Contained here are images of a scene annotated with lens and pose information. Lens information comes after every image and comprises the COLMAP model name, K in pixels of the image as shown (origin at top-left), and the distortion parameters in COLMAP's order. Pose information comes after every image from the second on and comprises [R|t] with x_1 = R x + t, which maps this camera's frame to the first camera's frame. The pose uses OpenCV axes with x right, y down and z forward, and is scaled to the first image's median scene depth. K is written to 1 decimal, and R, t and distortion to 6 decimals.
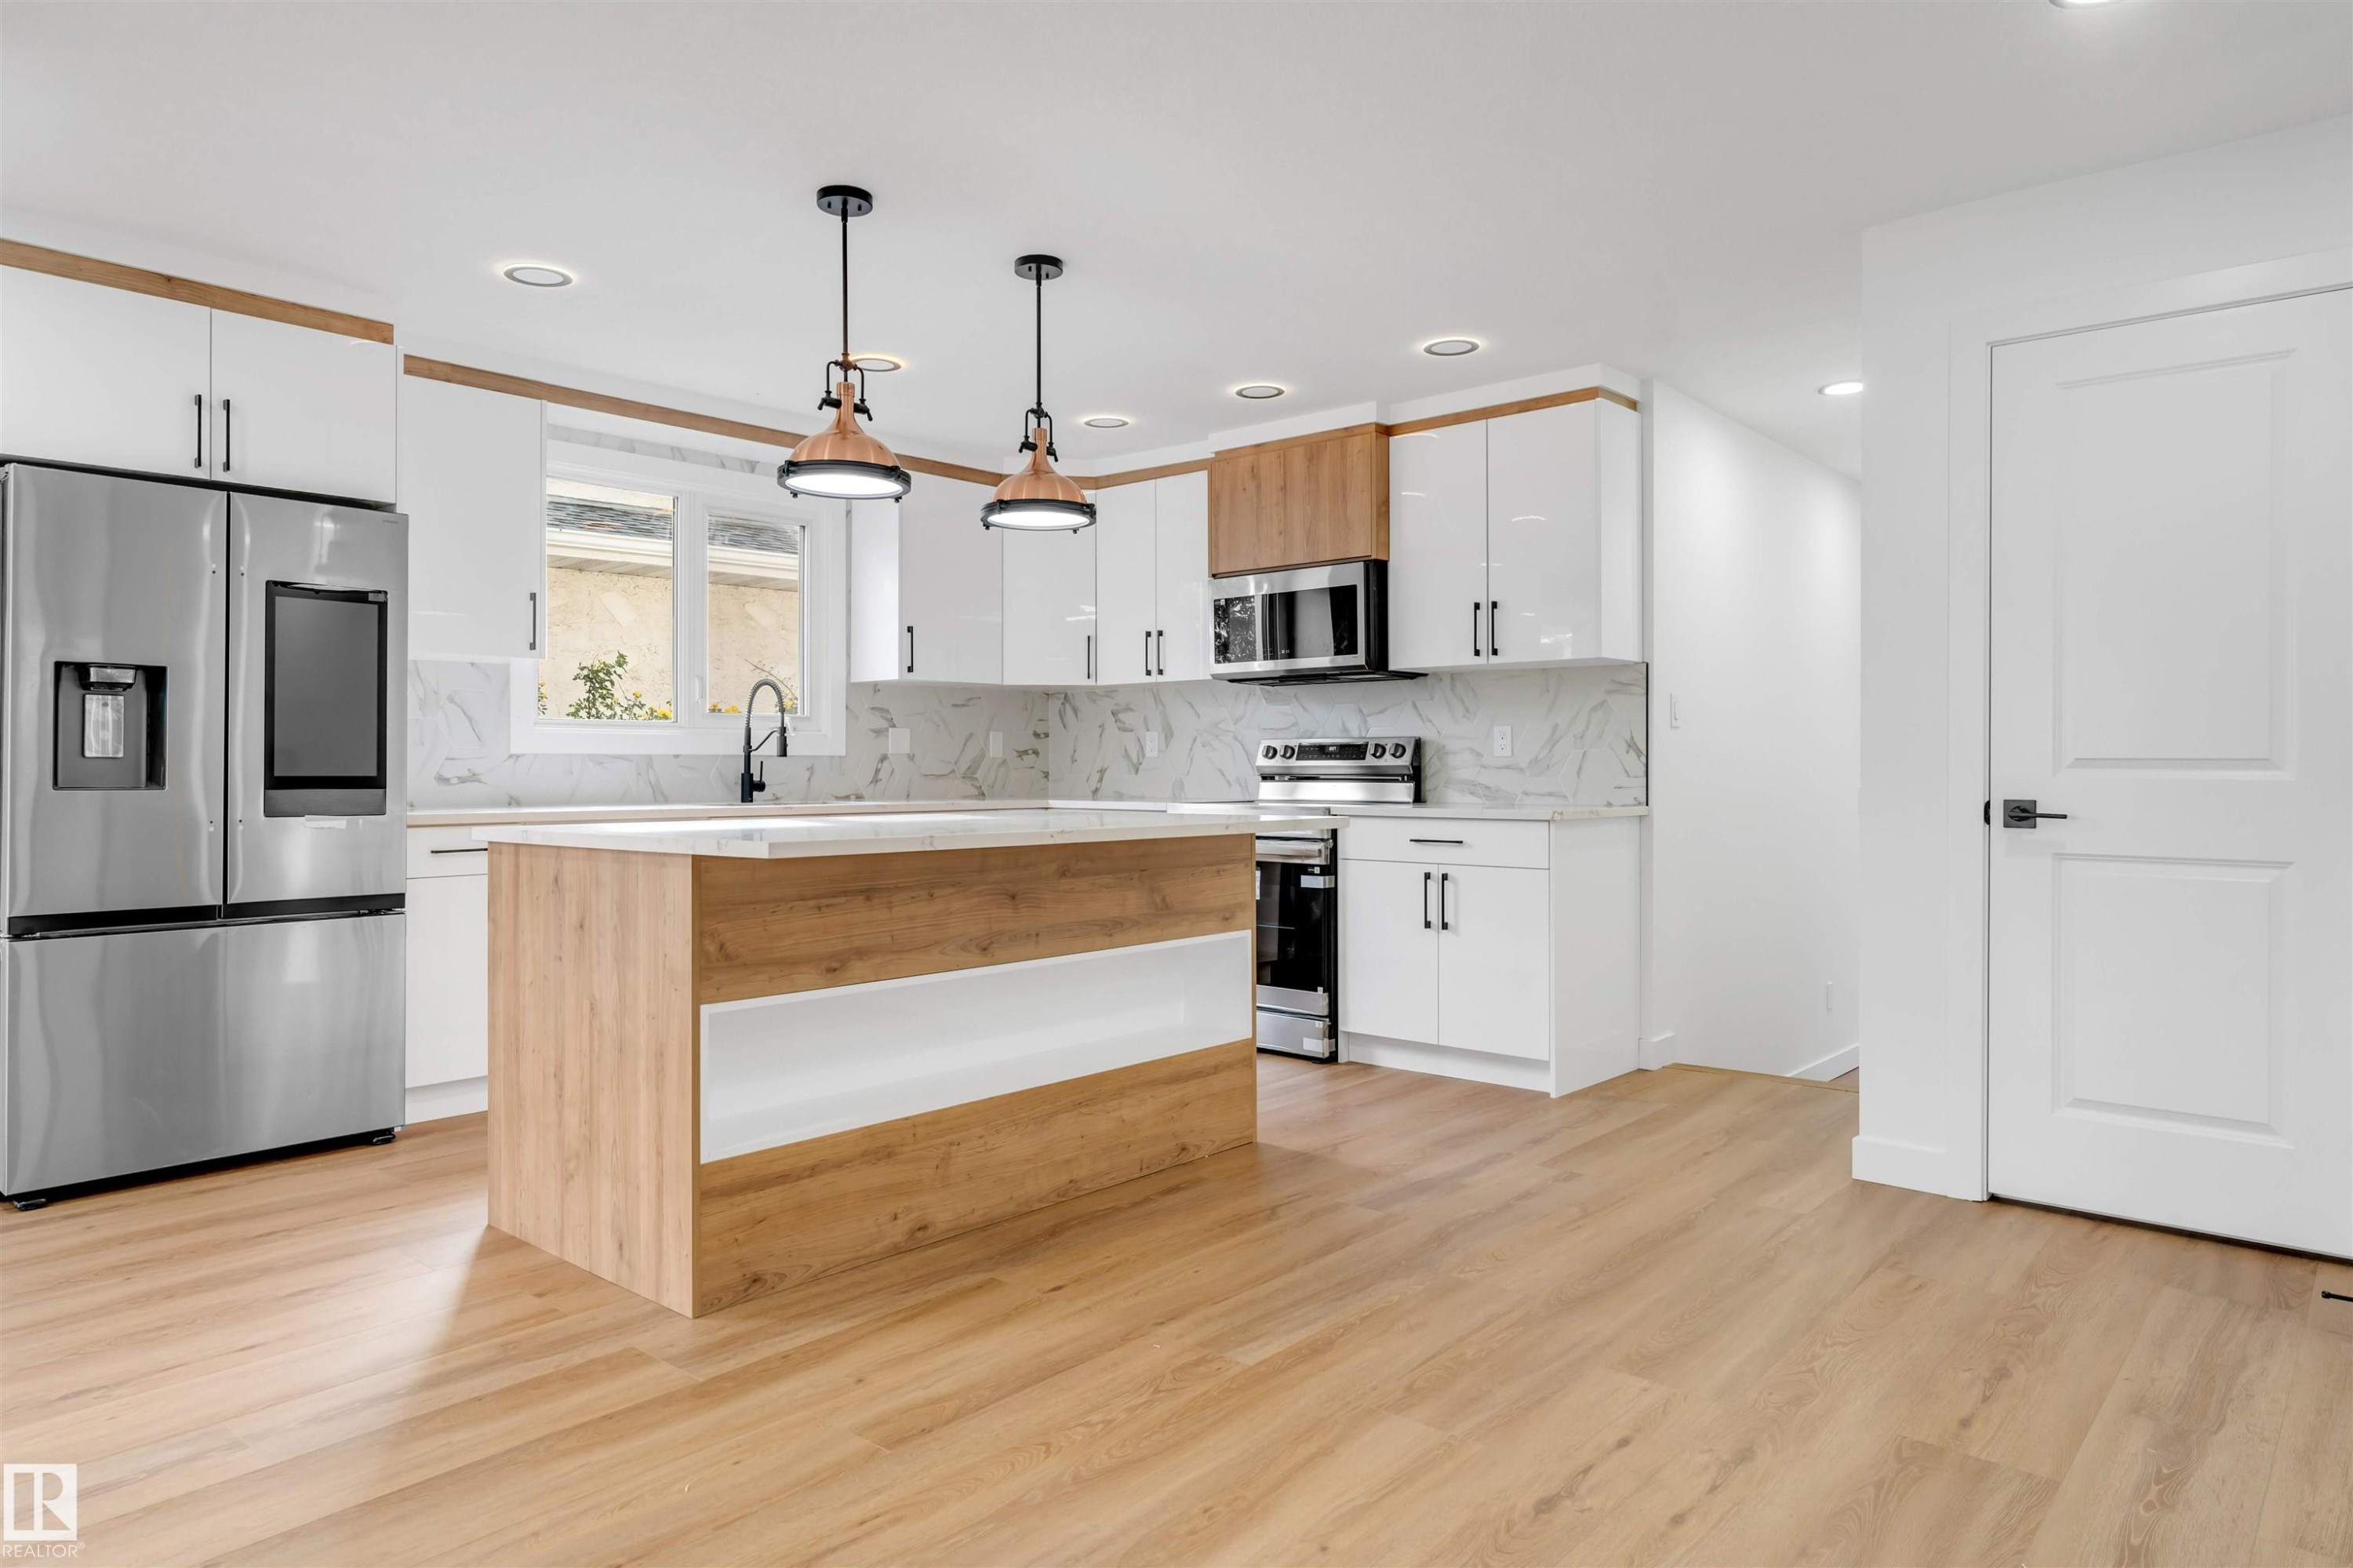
lens RADIAL K [[1469.1, 0, 1153.4], [0, 1469.1, 763.7], [0, 0, 1]] dist [-0.000731, -0.003598]
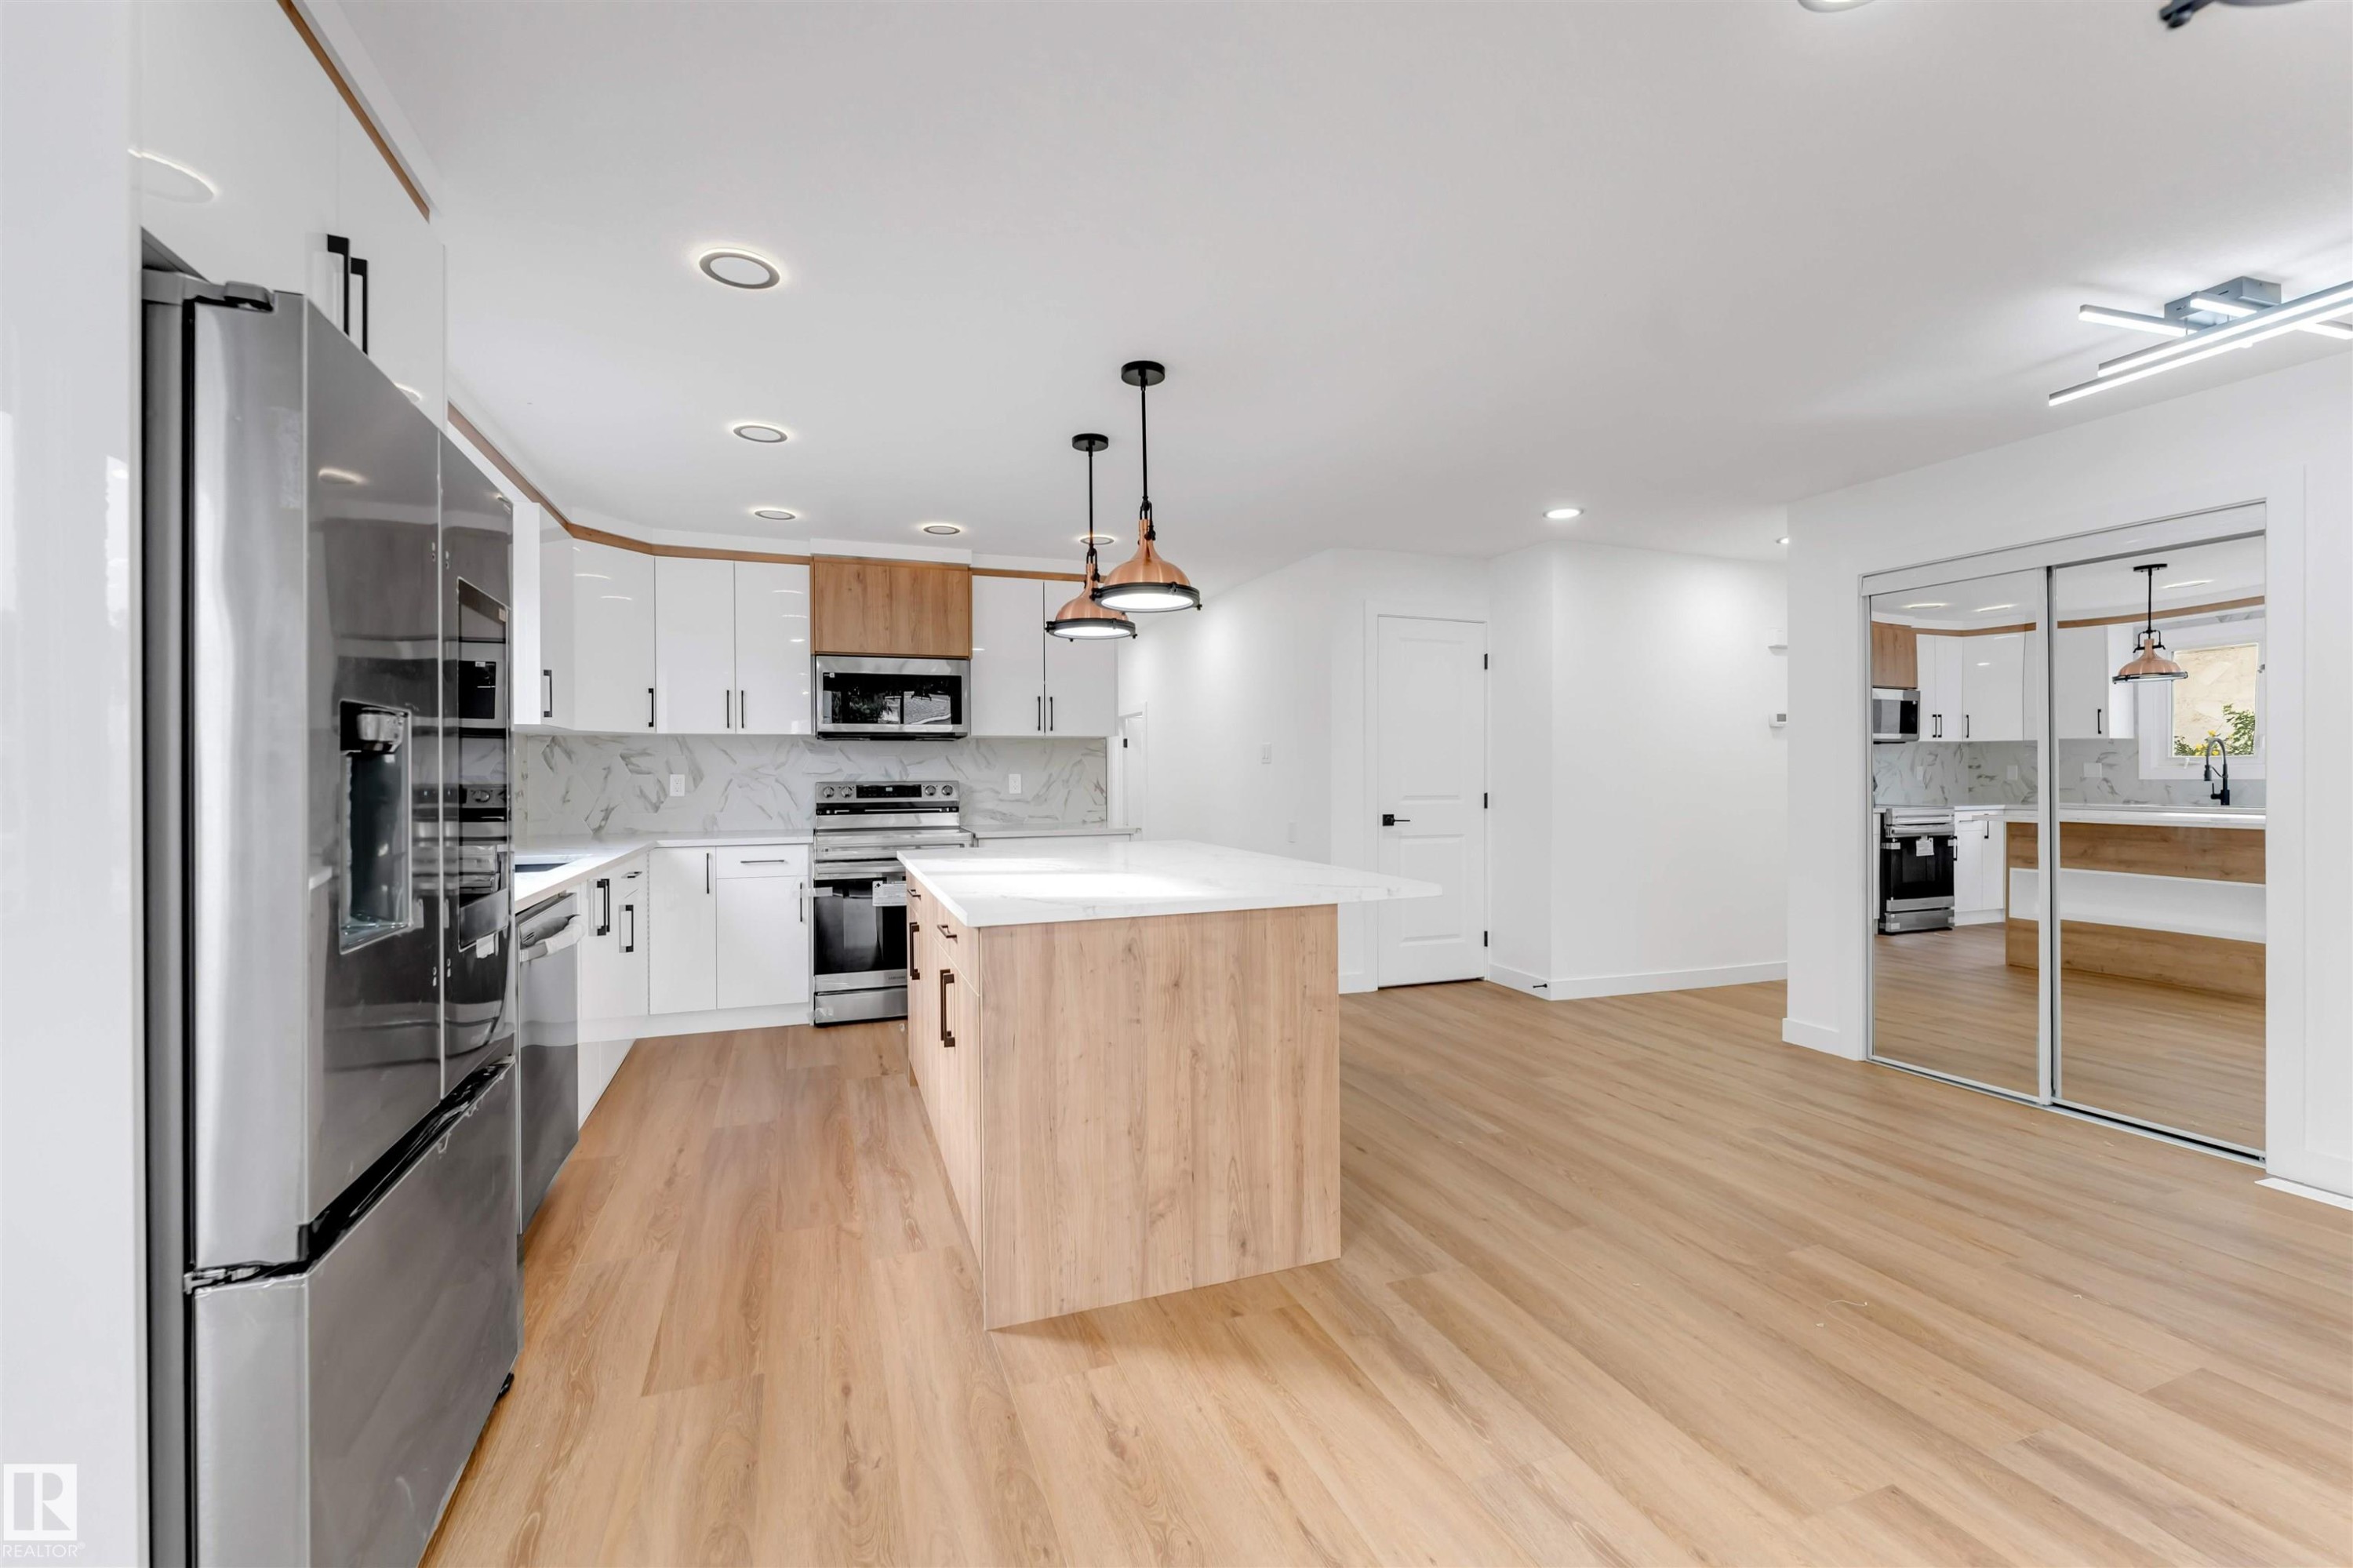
lens RADIAL K [[968.9, 0, 1169.0], [0, 968.9, 770.6], [0, 0, 1]] dist [-0.005499, 0.001568]
pose [[0.465762, -0.001401, 0.884909, -0.694704], [0.002276, 0.999997, 0.000385, -0.034296], [-0.884907, 0.001835, 0.465764, 0.444043]]
